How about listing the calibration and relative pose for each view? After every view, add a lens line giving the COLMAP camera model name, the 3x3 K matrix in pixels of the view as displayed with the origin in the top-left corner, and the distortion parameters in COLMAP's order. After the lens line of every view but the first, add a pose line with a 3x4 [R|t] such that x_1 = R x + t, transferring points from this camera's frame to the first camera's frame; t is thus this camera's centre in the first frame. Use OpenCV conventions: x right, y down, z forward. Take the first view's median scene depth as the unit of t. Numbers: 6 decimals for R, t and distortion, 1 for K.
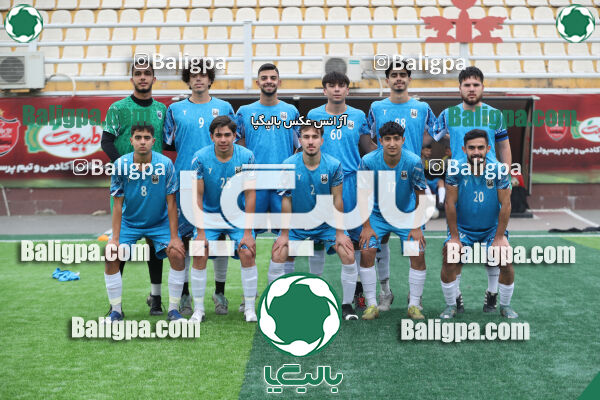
lens RADIAL K [[1431.9, 0, 300.0], [0, 1431.9, 200.0], [0, 0, 1]] dist [-0.020199, -0.491038]
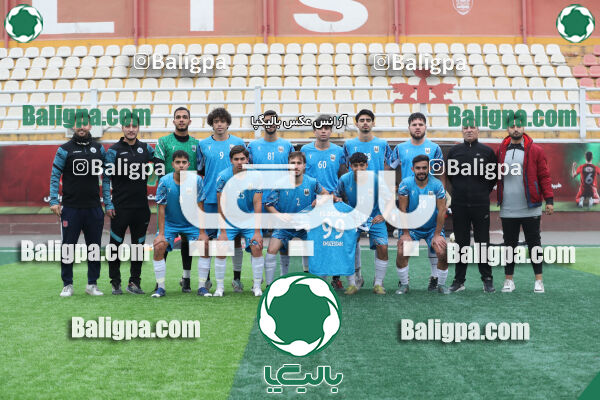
lens RADIAL K [[1399.2, 0, 300.0], [0, 1399.2, 200.0], [0, 0, 1]] dist [-0.214650, 0.178093]
pose [[0.999971, 0.003388, -0.006884, 0.014269], [-0.003832, 0.997844, -0.065513, 0.079120], [0.006647, 0.065538, 0.997828, -0.339556]]
